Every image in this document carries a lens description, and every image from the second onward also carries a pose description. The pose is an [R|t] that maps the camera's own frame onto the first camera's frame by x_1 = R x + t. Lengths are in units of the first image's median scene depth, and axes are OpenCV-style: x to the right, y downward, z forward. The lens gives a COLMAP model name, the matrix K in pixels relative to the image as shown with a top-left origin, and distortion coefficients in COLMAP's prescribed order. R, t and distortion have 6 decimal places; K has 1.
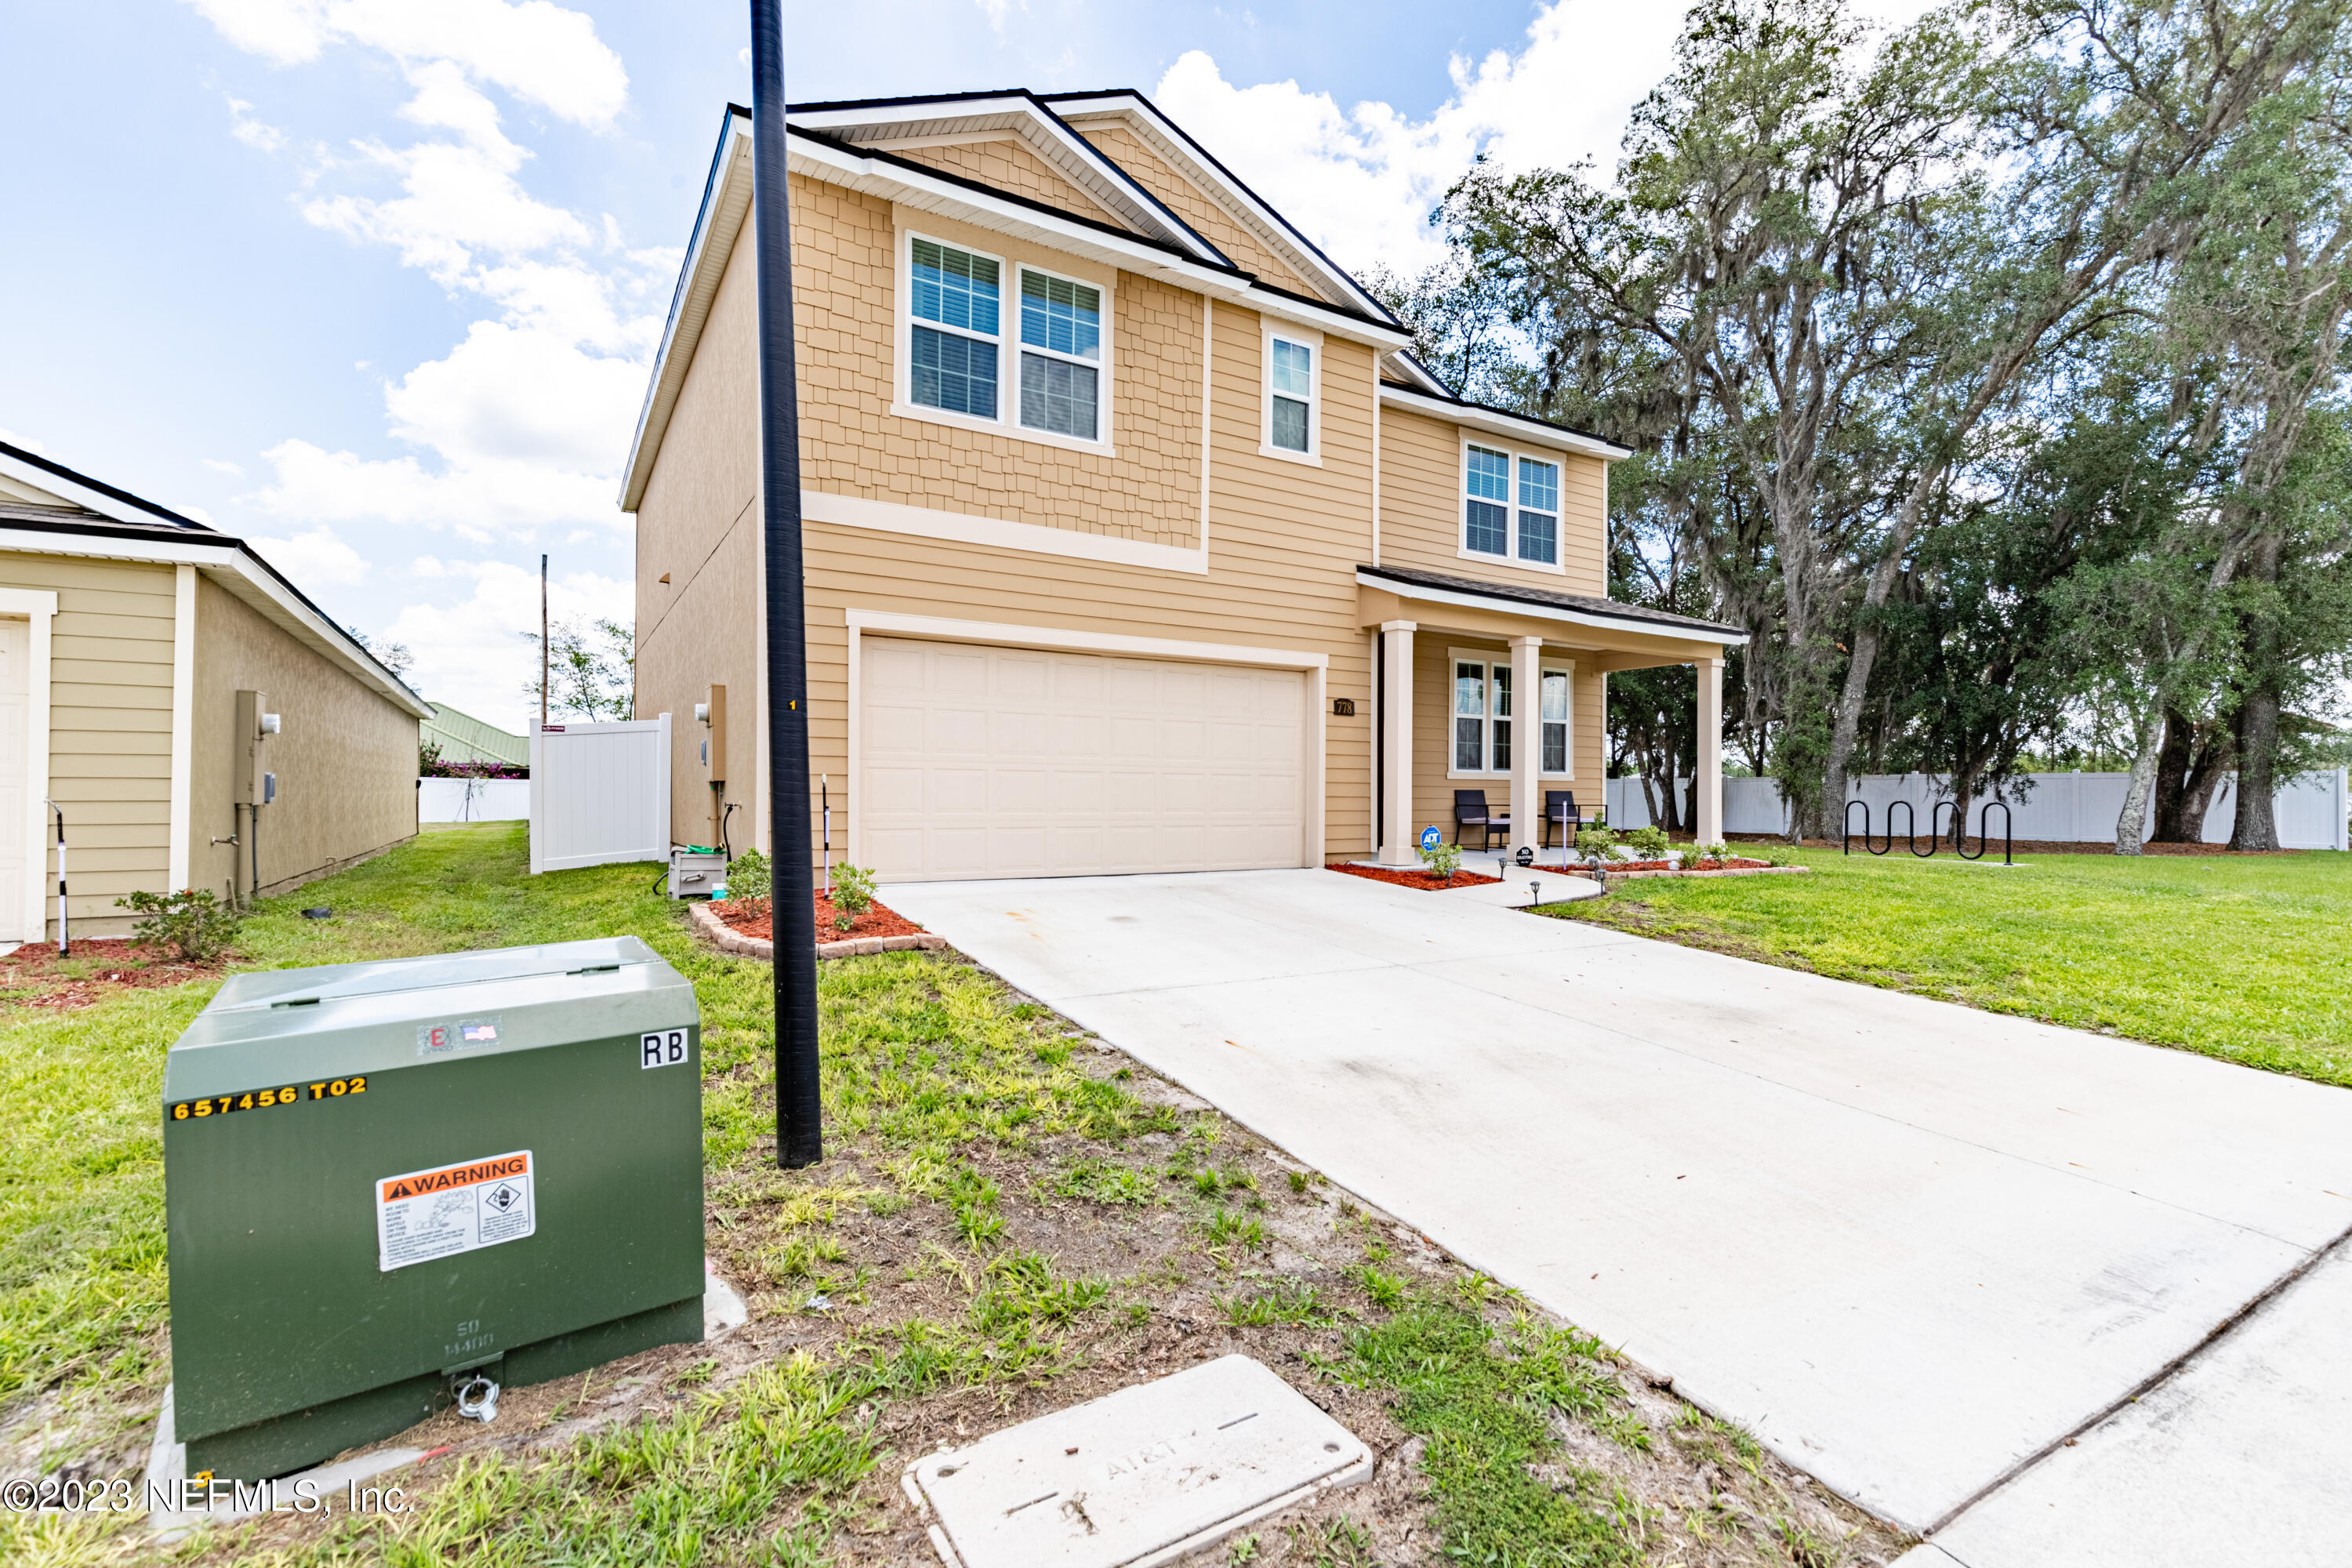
lens RADIAL K [[1071.8, 0, 1184.3], [0, 1071.8, 793.9], [0, 0, 1]] dist [0.001381, 0.000097]
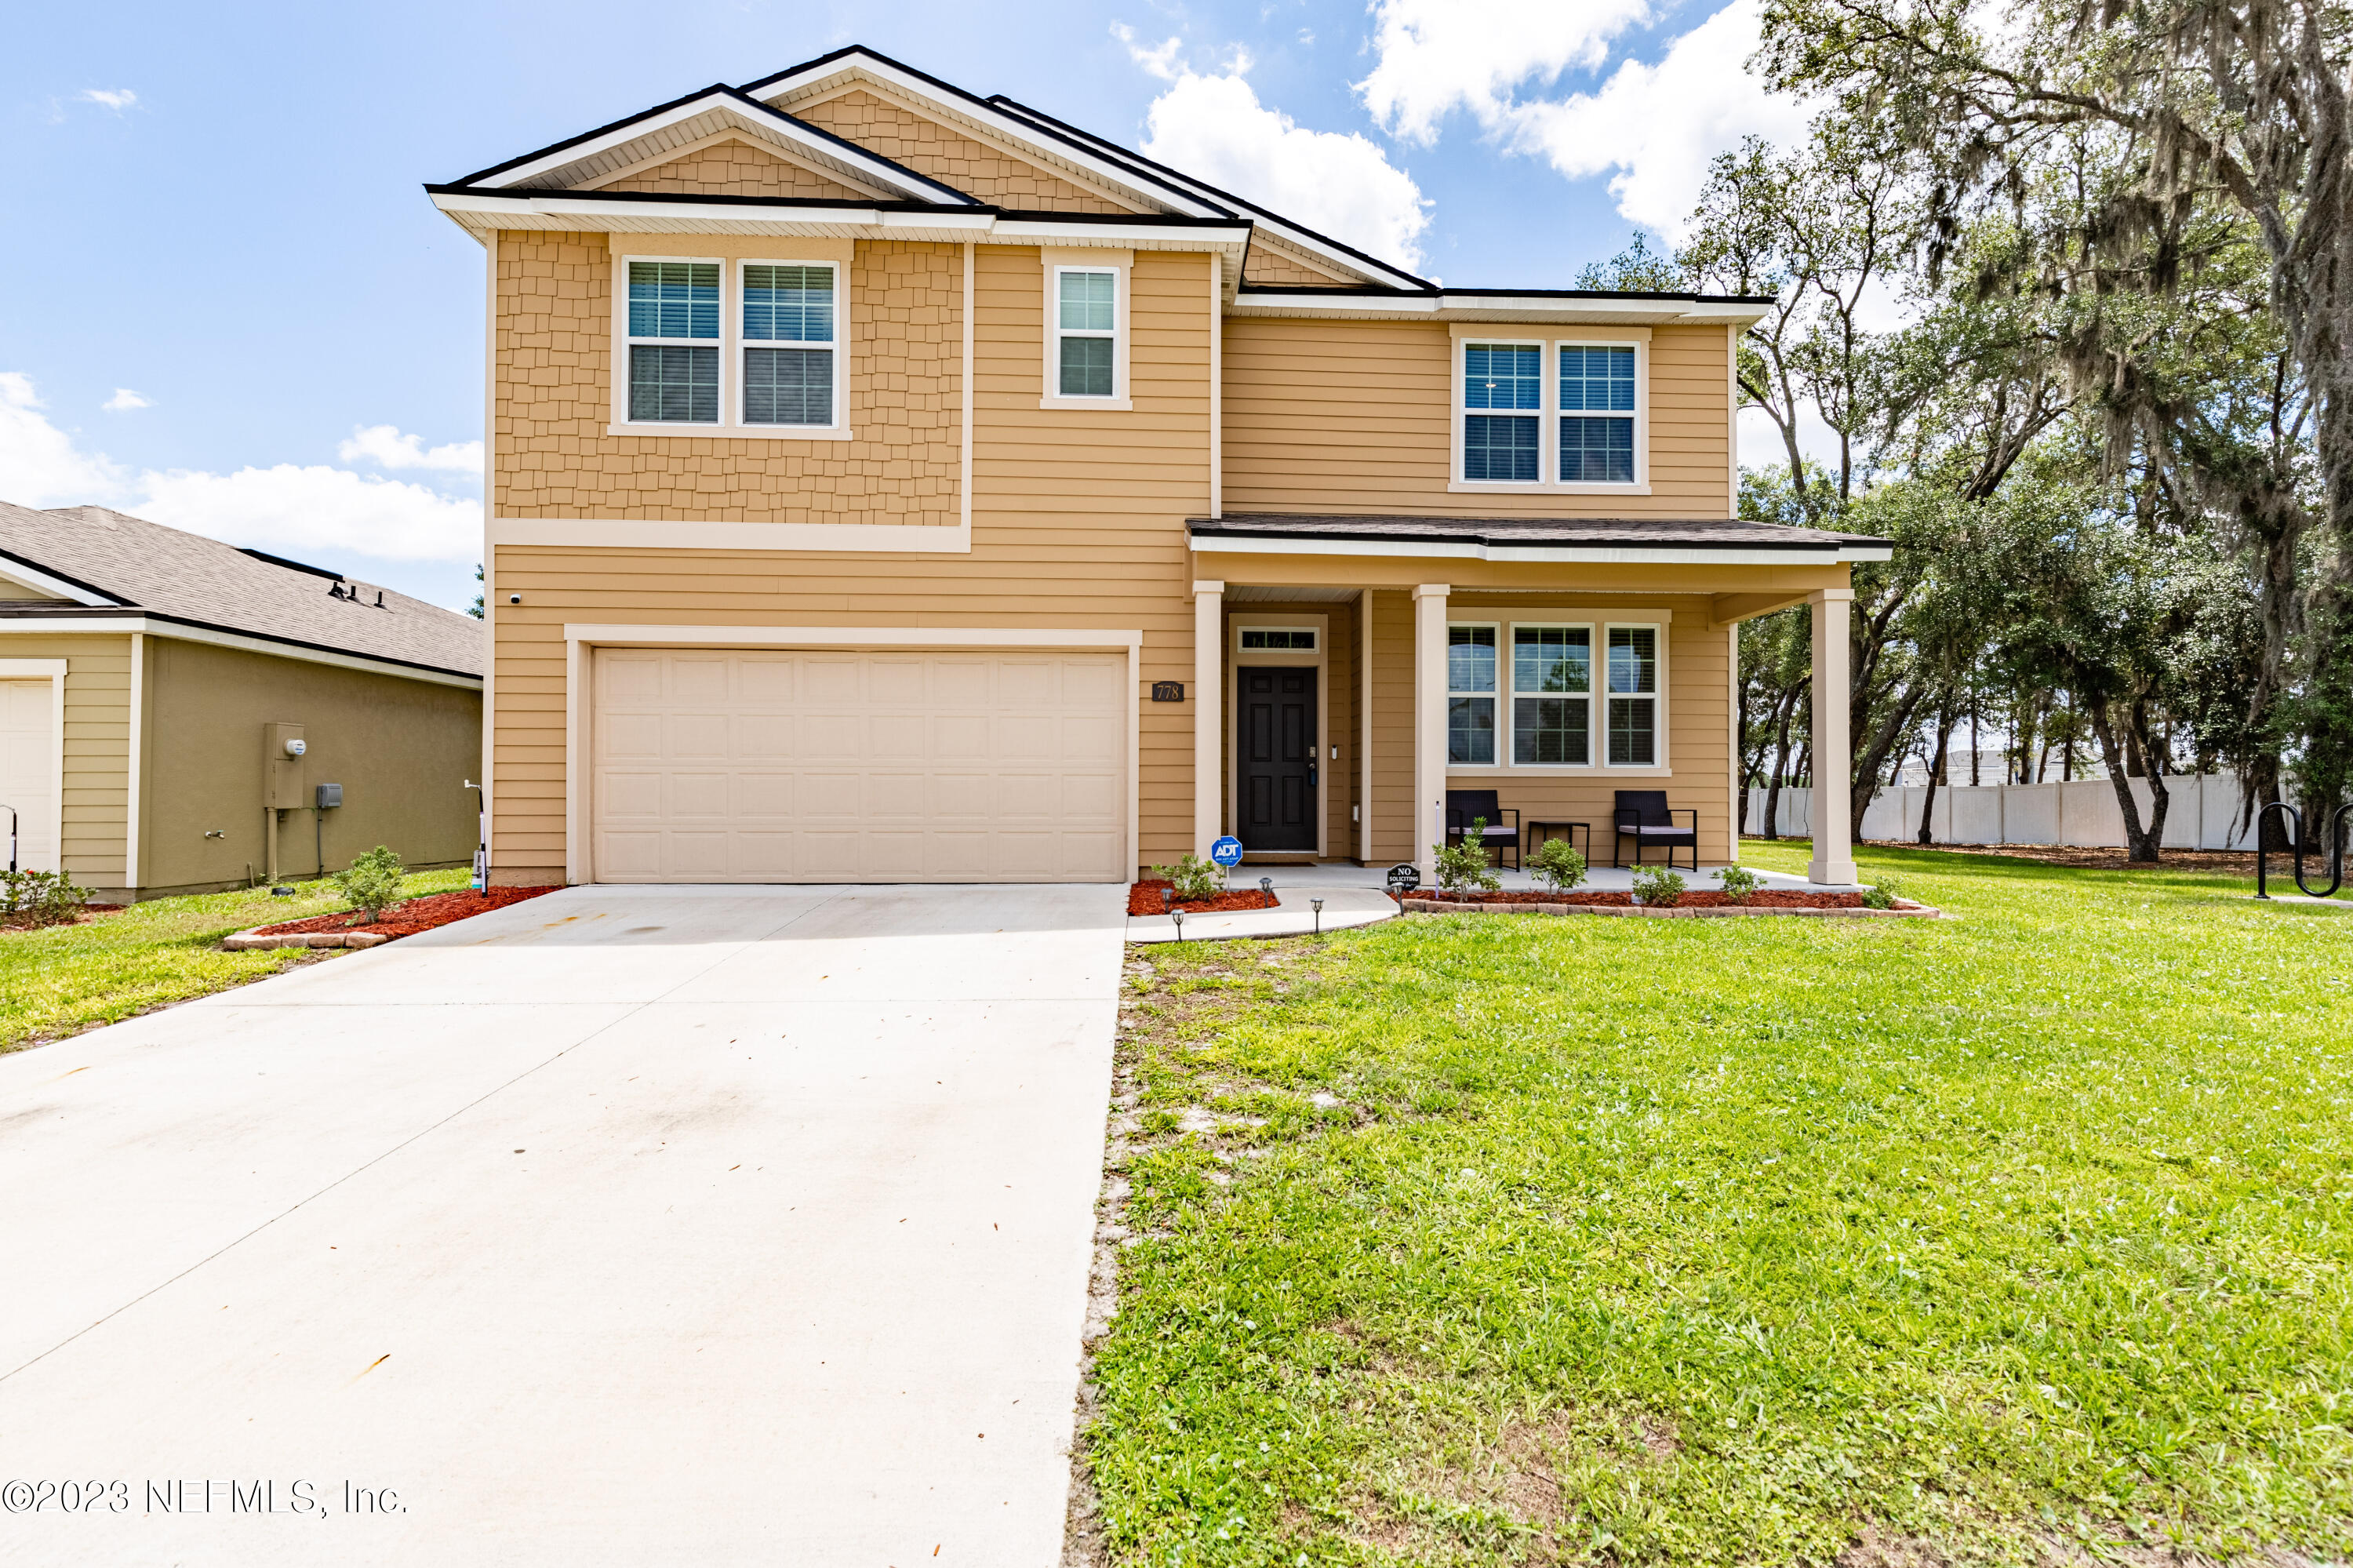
lens RADIAL K [[1072.3, 0, 1179.8], [0, 1072.3, 791.4], [0, 0, 1]] dist [0.001381, 0.000097]
pose [[0.876599, -0.010395, -0.481110, 0.615108], [0.004492, 0.999900, -0.013419, 0.008785], [0.481201, 0.009602, 0.876557, 0.303490]]
